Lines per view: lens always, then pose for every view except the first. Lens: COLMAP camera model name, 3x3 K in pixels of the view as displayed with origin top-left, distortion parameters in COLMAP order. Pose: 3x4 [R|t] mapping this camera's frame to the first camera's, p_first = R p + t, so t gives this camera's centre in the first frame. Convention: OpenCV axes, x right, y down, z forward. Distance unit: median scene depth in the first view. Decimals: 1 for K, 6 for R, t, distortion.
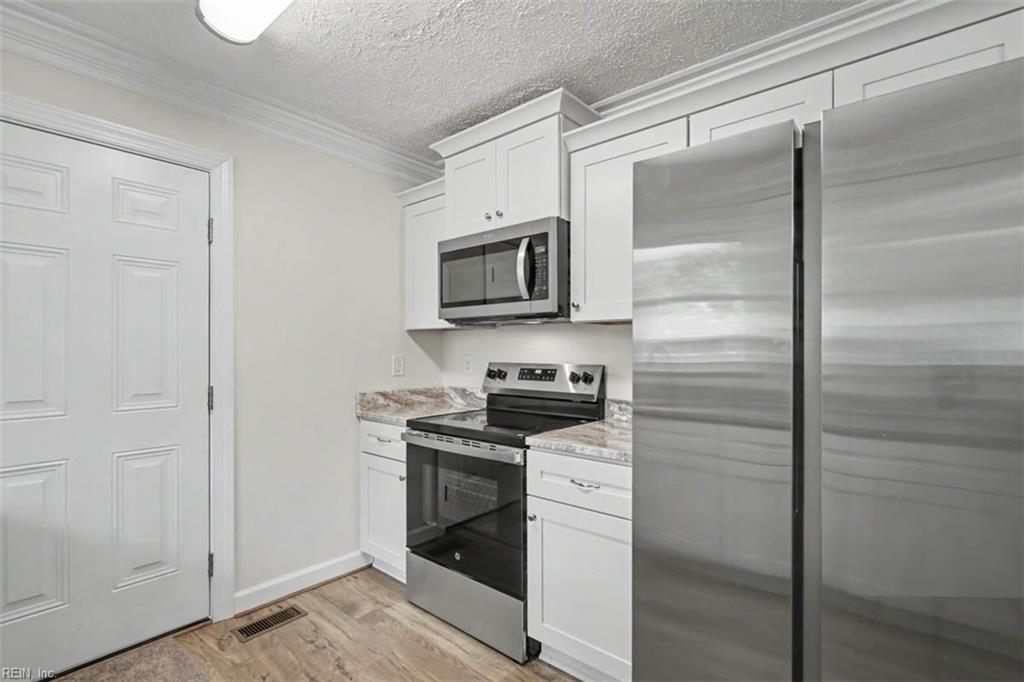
lens RADIAL K [[477.7, 0, 517.7], [0, 477.7, 350.4], [0, 0, 1]] dist [0.002316, -0.000360]
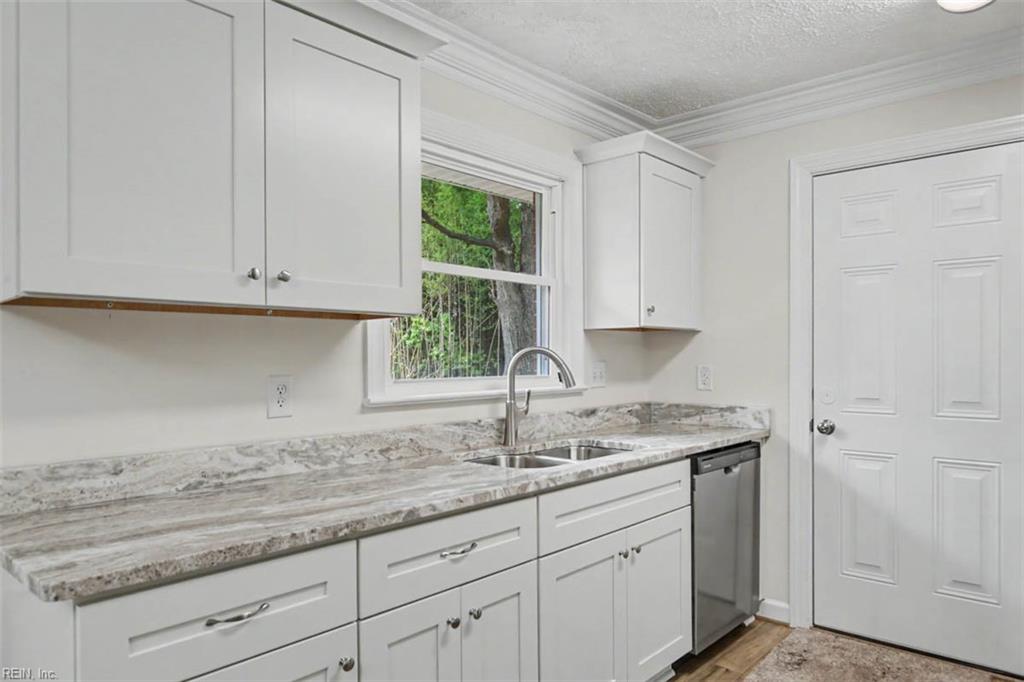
lens RADIAL K [[680.5, 0, 518.3], [0, 680.5, 357.5], [0, 0, 1]] dist [0.004377, 0.000398]
pose [[-0.020878, 0.002291, -0.999779, 0.520908], [0.000708, 0.999997, 0.002277, -0.000192], [0.999782, -0.000660, -0.020880, 0.127833]]
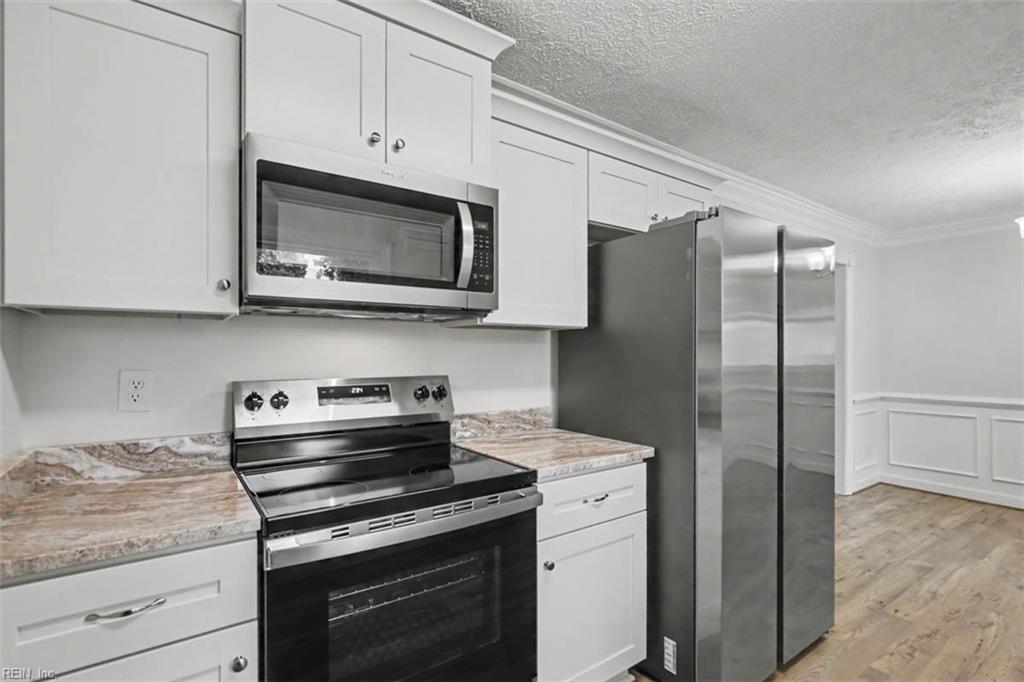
lens RADIAL K [[487.6, 0, 514.2], [0, 487.6, 358.8], [0, 0, 1]] dist [0.001200, 0.000479]
pose [[0.242391, -0.008329, 0.970143, -0.637554], [0.003504, 0.999964, 0.007710, -0.005007], [-0.970172, 0.001530, 0.242411, 0.699387]]
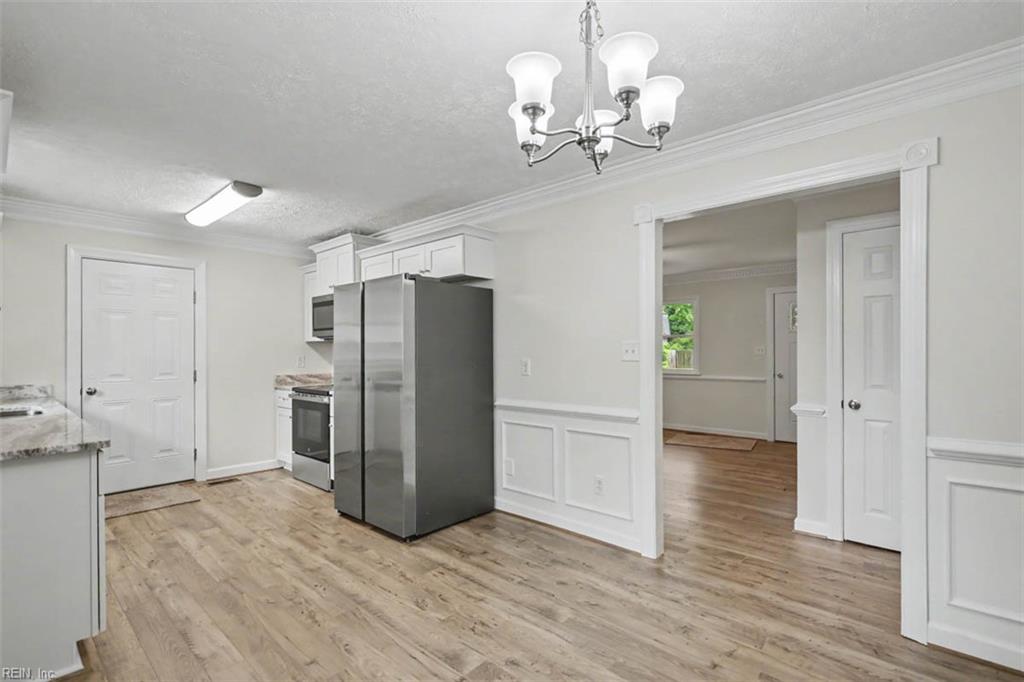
lens RADIAL K [[477.7, 0, 517.7], [0, 477.7, 350.4], [0, 0, 1]] dist [0.002316, -0.000360]
pose [[0.999614, -0.004783, -0.027357, 0.816213], [0.004668, 0.999980, -0.004259, 0.002041], [0.027377, 0.004129, 0.999617, -1.043029]]
